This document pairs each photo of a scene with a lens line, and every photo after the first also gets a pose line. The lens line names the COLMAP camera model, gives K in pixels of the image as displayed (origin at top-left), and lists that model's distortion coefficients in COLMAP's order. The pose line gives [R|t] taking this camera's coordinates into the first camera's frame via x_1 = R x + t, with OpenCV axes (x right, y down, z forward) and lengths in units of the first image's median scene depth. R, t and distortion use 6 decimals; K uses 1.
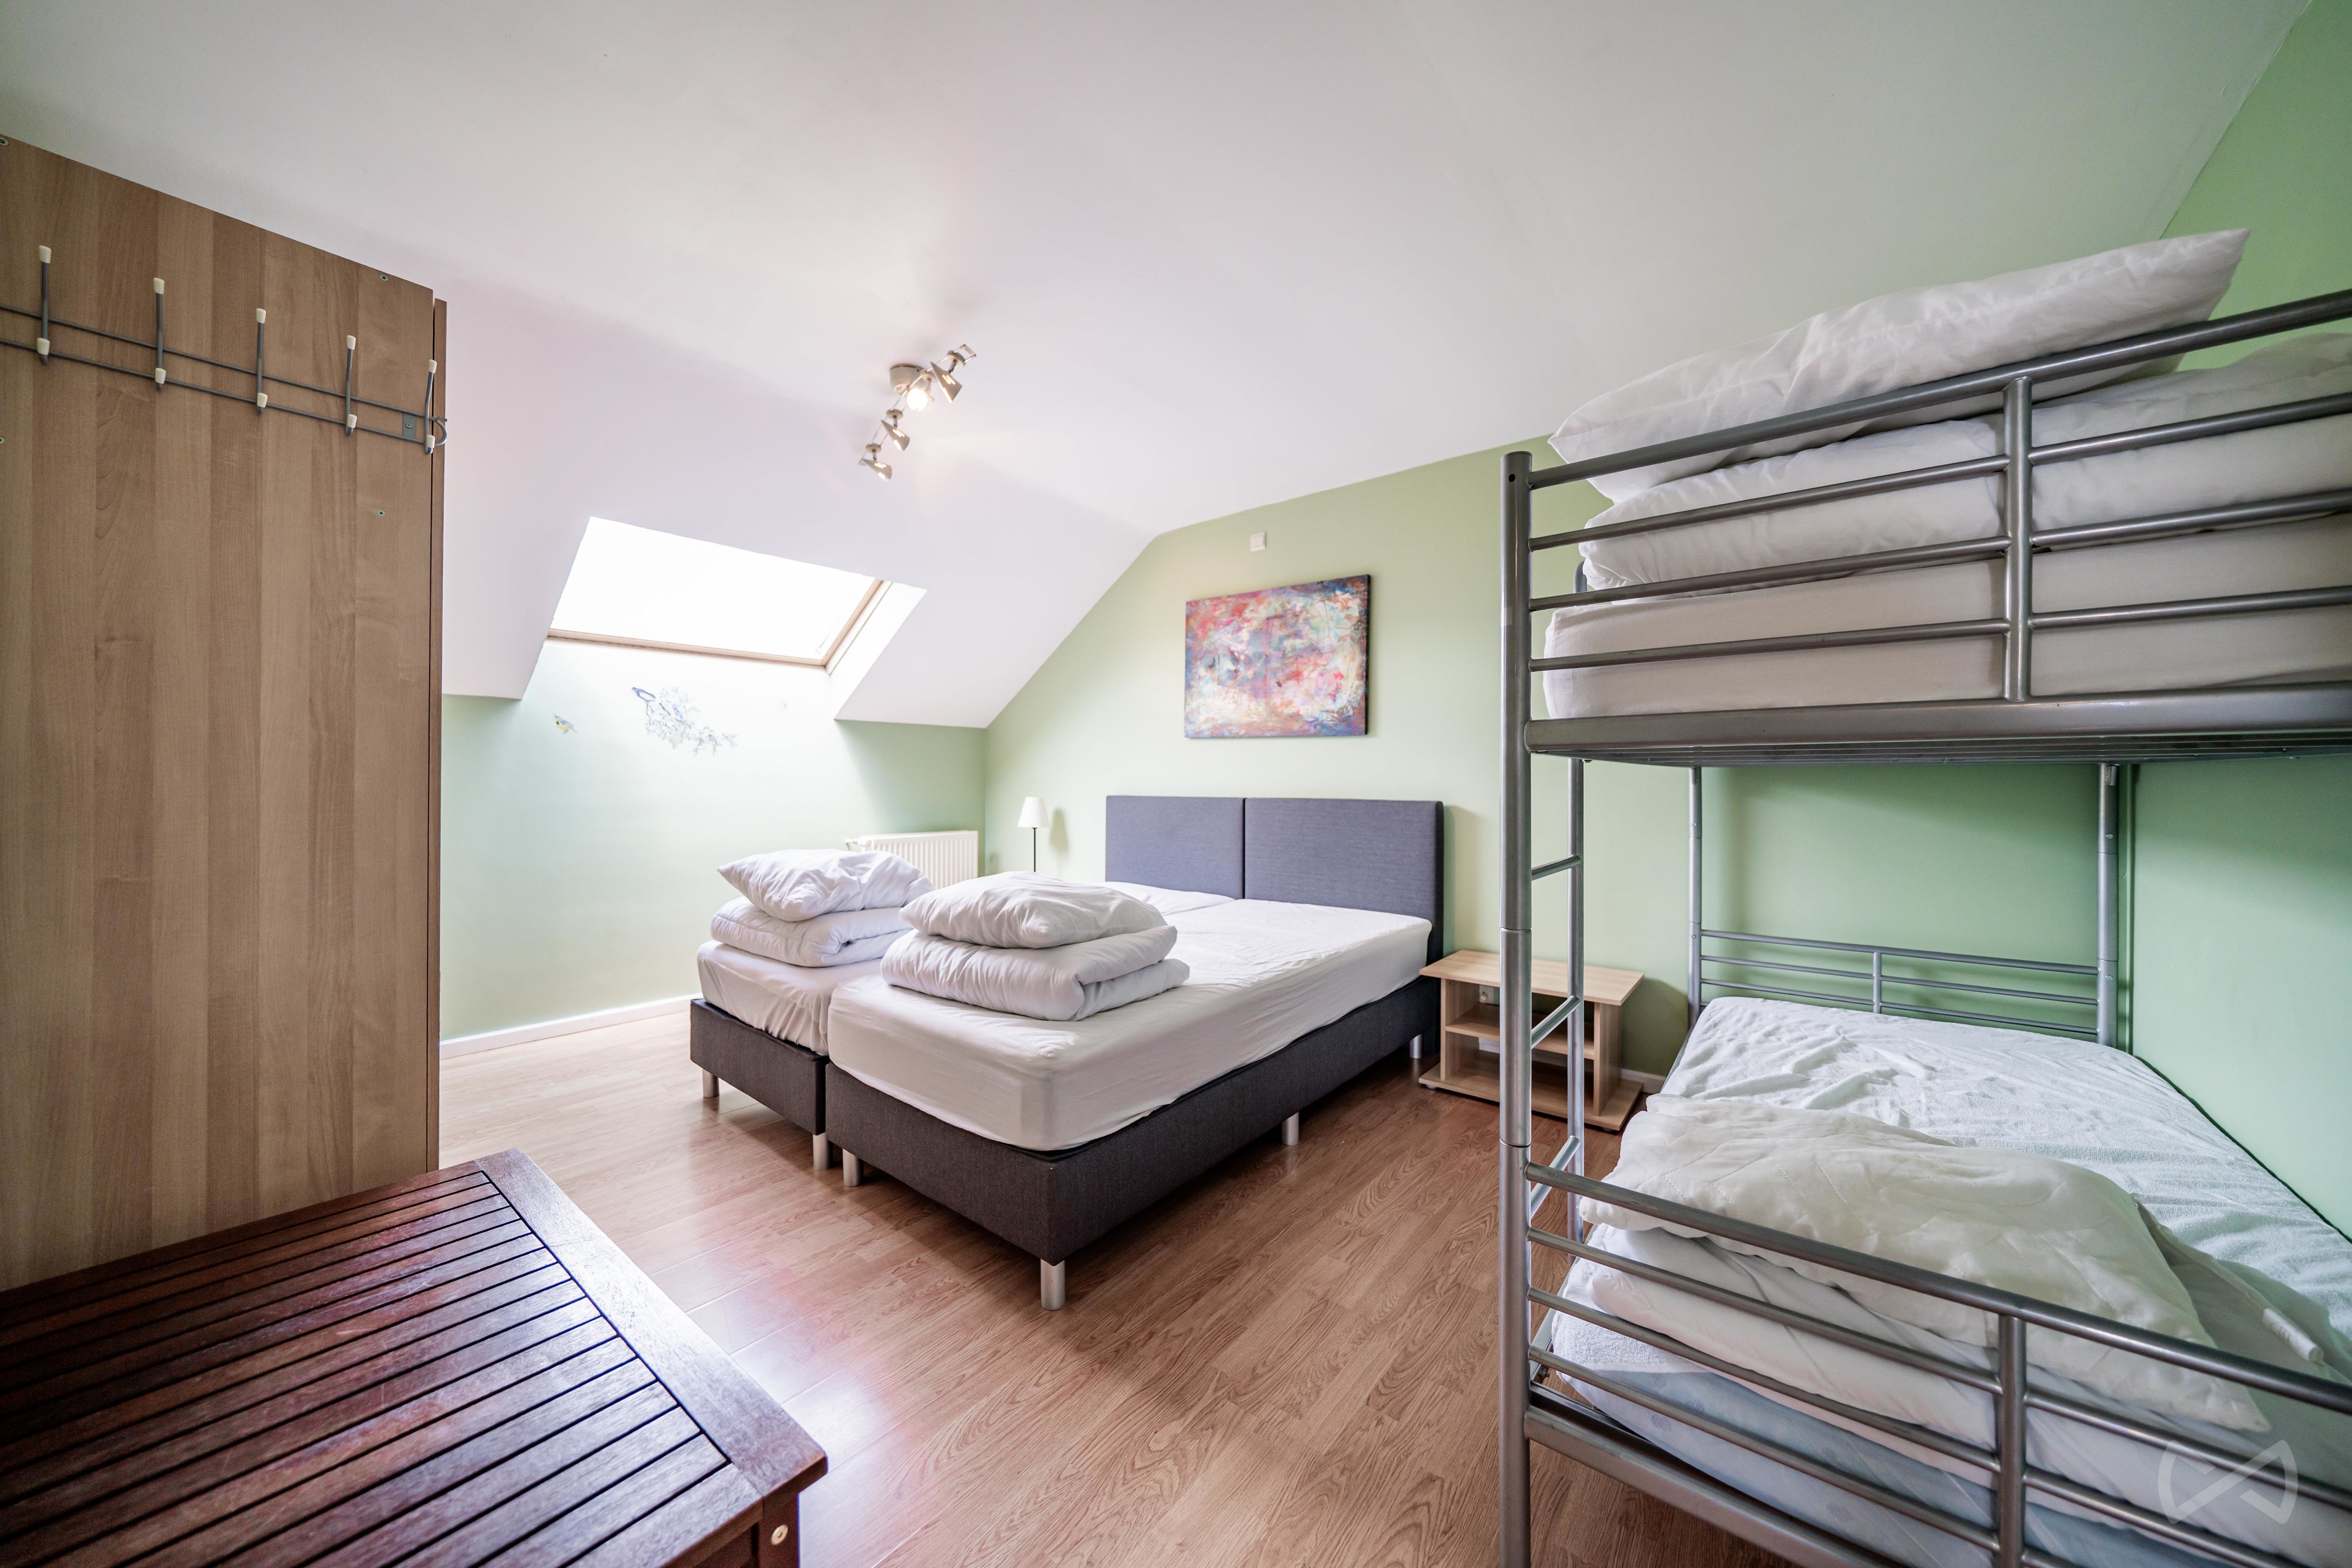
lens RADIAL K [[802.9, 0, 1181.8], [0, 802.9, 781.7], [0, 0, 1]] dist [-0.012769, 0.000157]
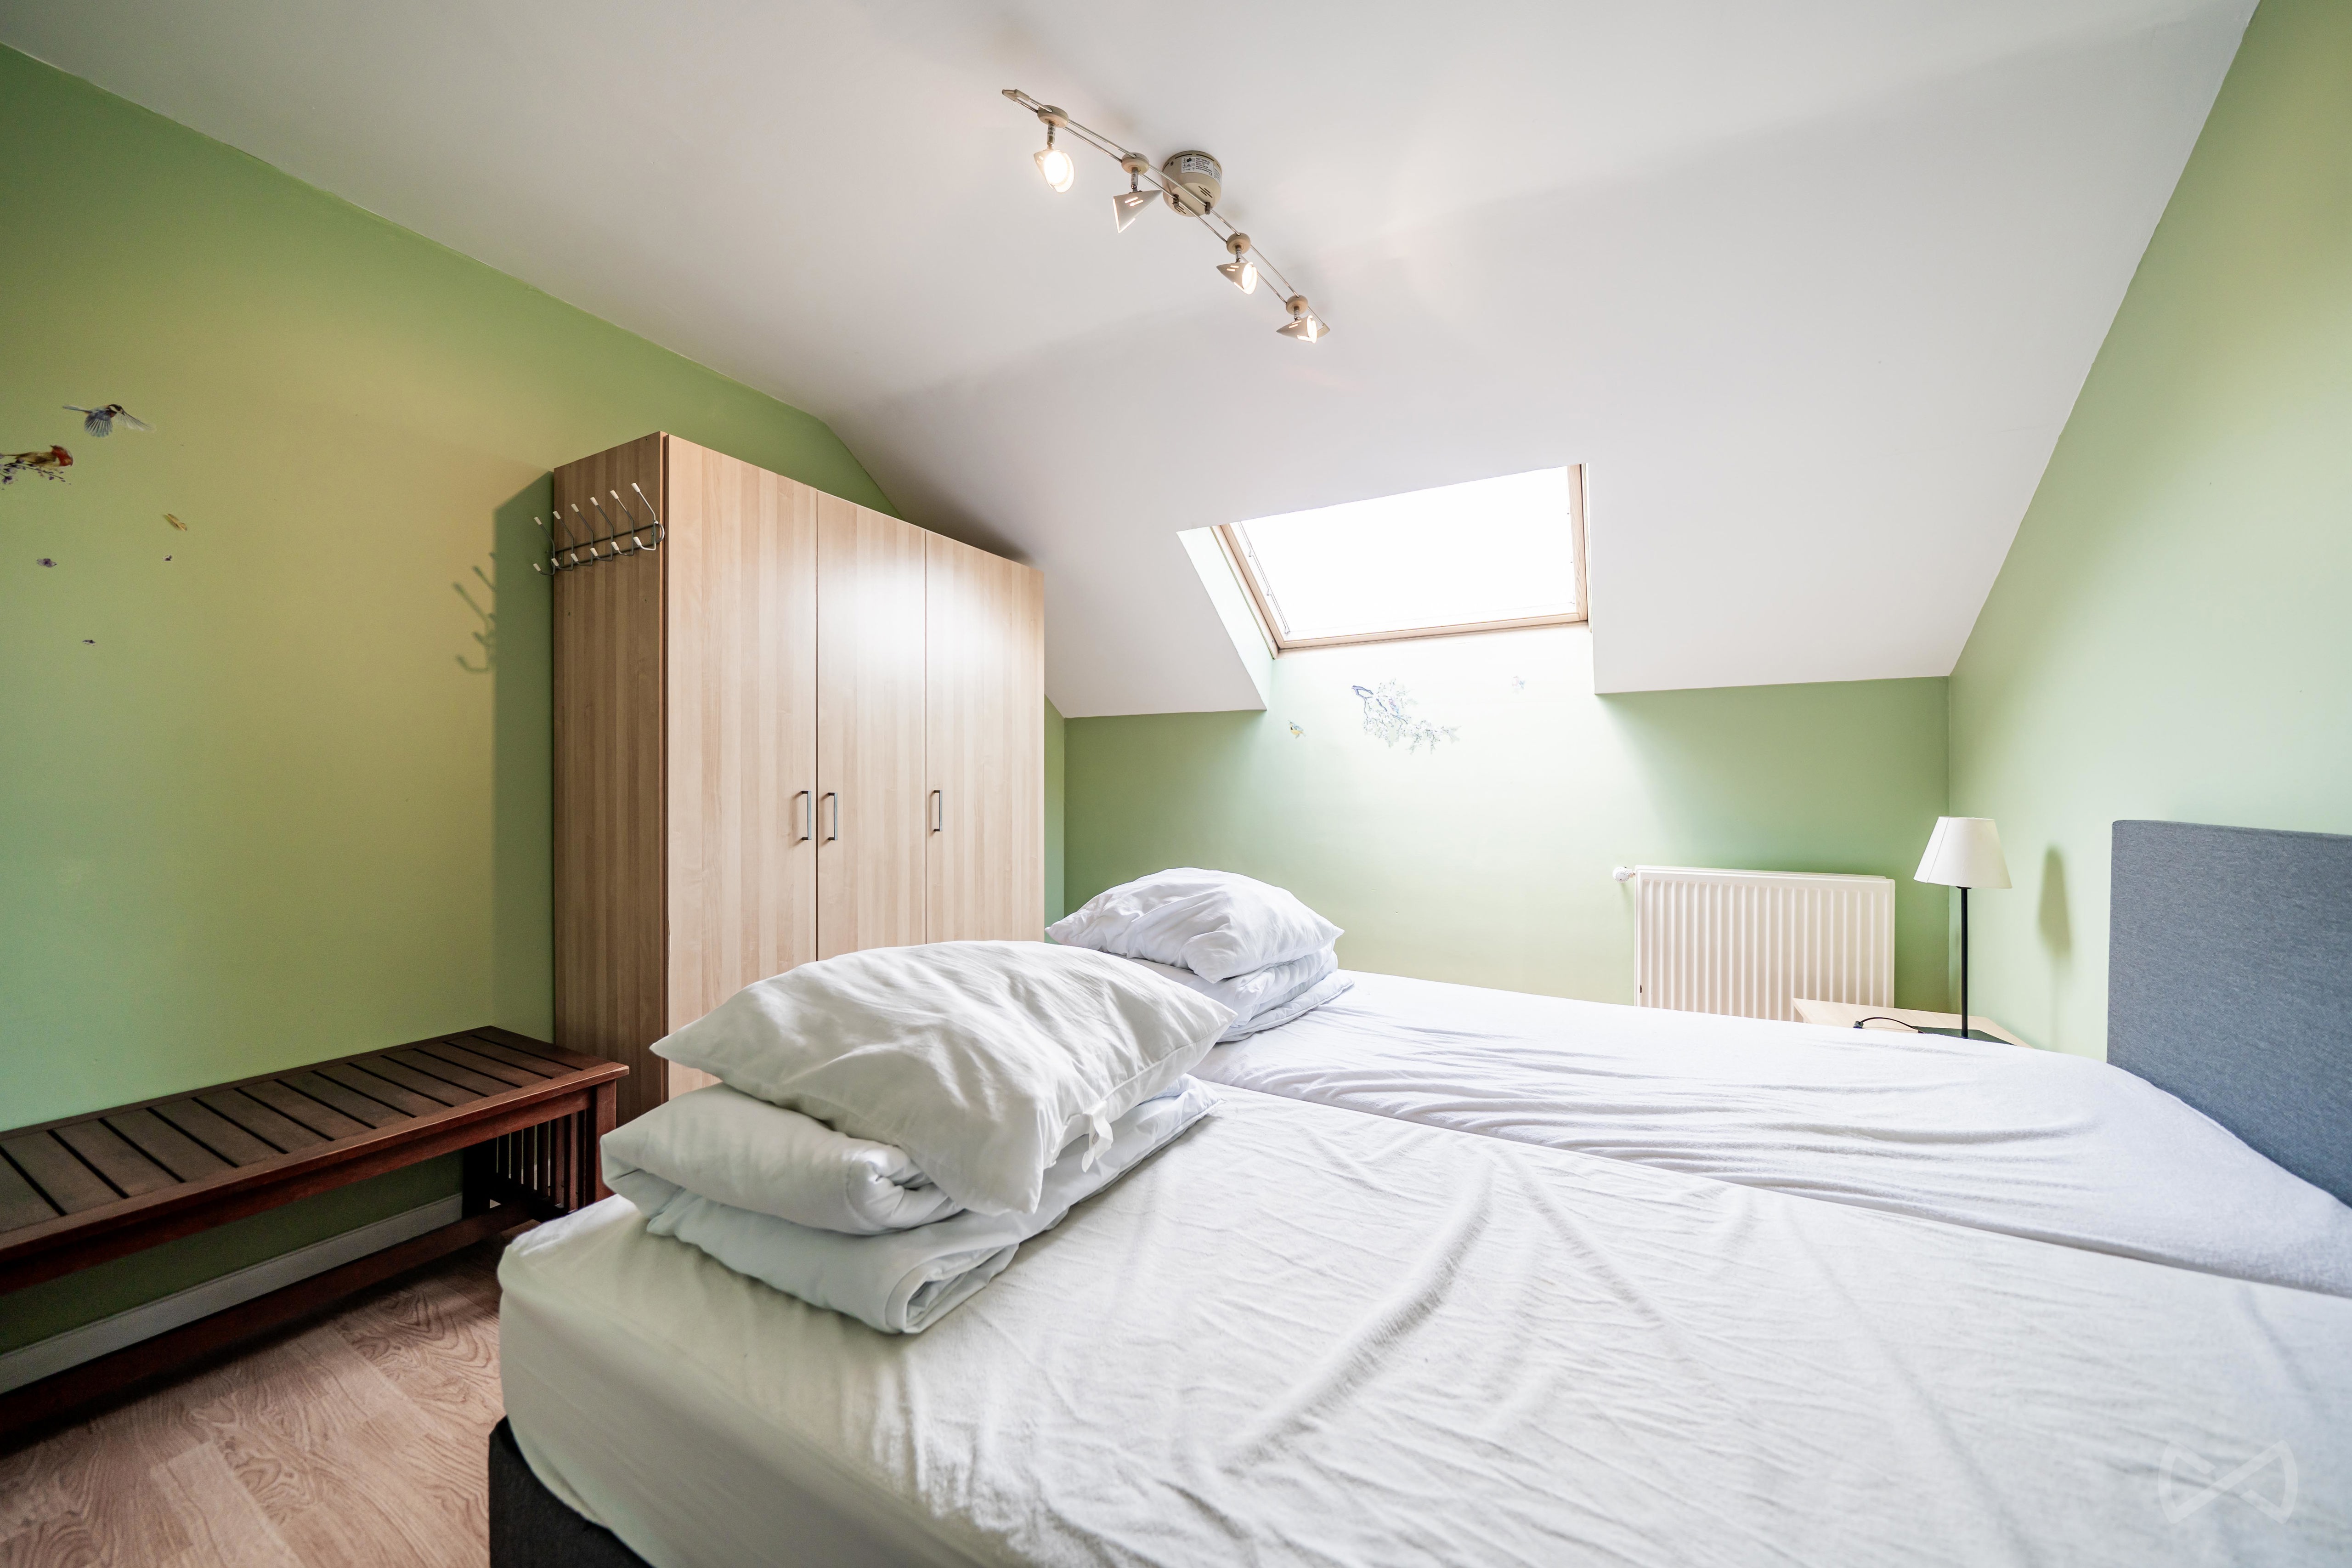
lens RADIAL K [[802.9, 0, 1181.8], [0, 802.9, 781.7], [0, 0, 1]] dist [-0.012769, 0.000157]
pose [[0.184822, -0.005085, -0.982759, 0.208556], [-0.000001, 0.999987, -0.005174, 0.002326], [0.982772, 0.000958, 0.184820, 0.576826]]
